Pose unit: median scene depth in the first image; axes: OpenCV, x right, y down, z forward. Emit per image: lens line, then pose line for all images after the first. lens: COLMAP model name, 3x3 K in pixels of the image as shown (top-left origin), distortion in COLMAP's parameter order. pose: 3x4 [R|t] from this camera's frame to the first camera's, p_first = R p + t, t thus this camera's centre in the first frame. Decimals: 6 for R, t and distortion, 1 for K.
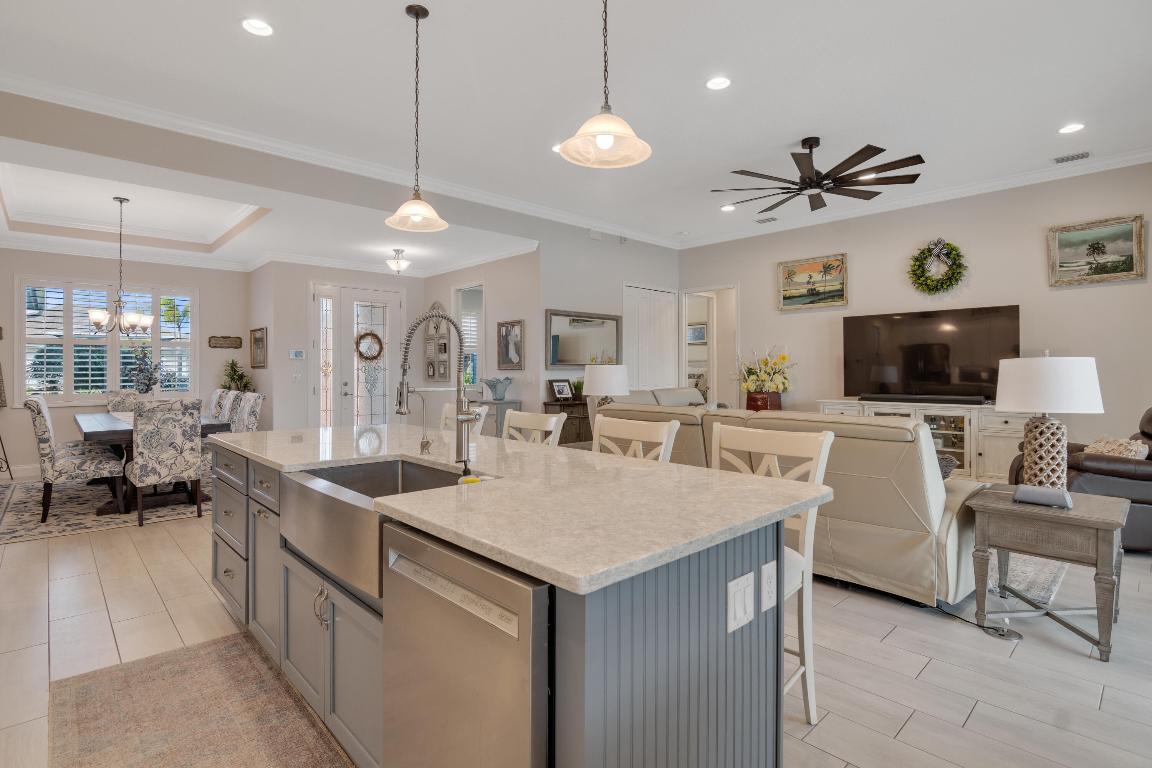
lens RADIAL K [[565.4, 0, 563.2], [0, 565.4, 365.6], [0, 0, 1]] dist [-0.004564, -0.003499]
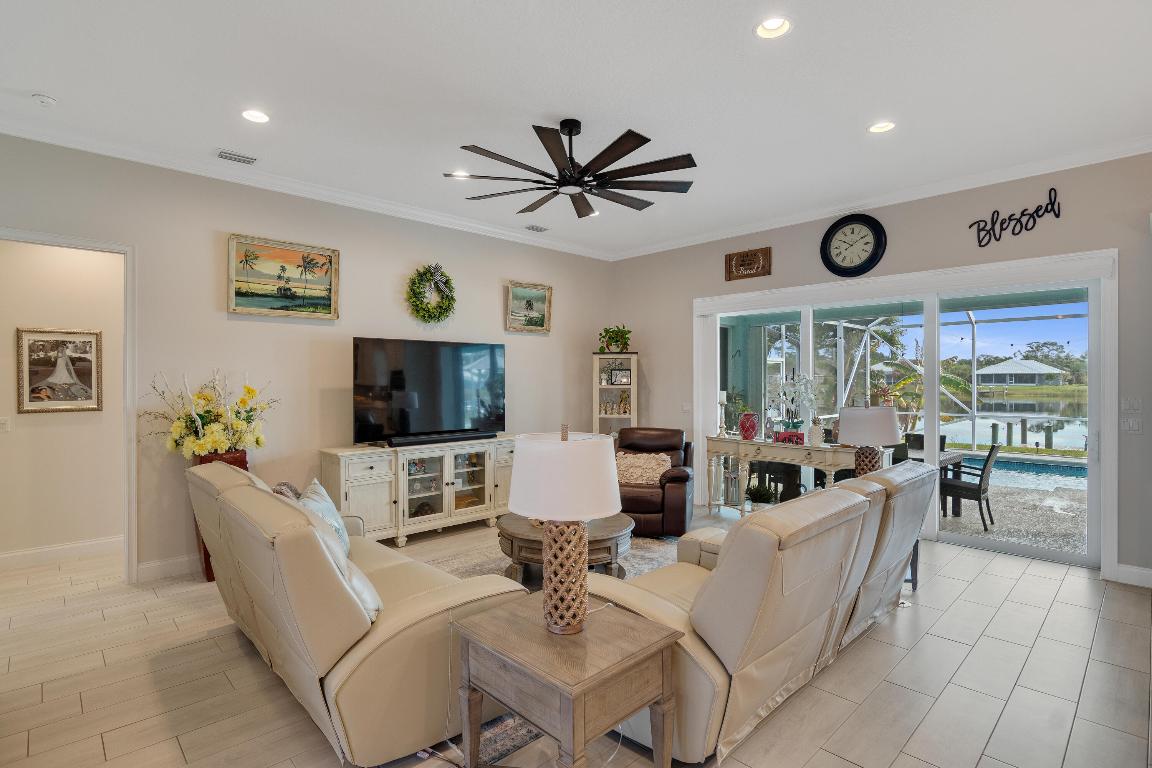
lens RADIAL K [[565.4, 0, 568.9], [0, 565.4, 378.5], [0, 0, 1]] dist [-0.004564, -0.003499]
pose [[-0.012320, 0.004587, 0.999914, -0.263763], [-0.006818, 0.999966, -0.004672, -0.032136], [-0.999901, -0.006875, -0.012288, 0.769799]]
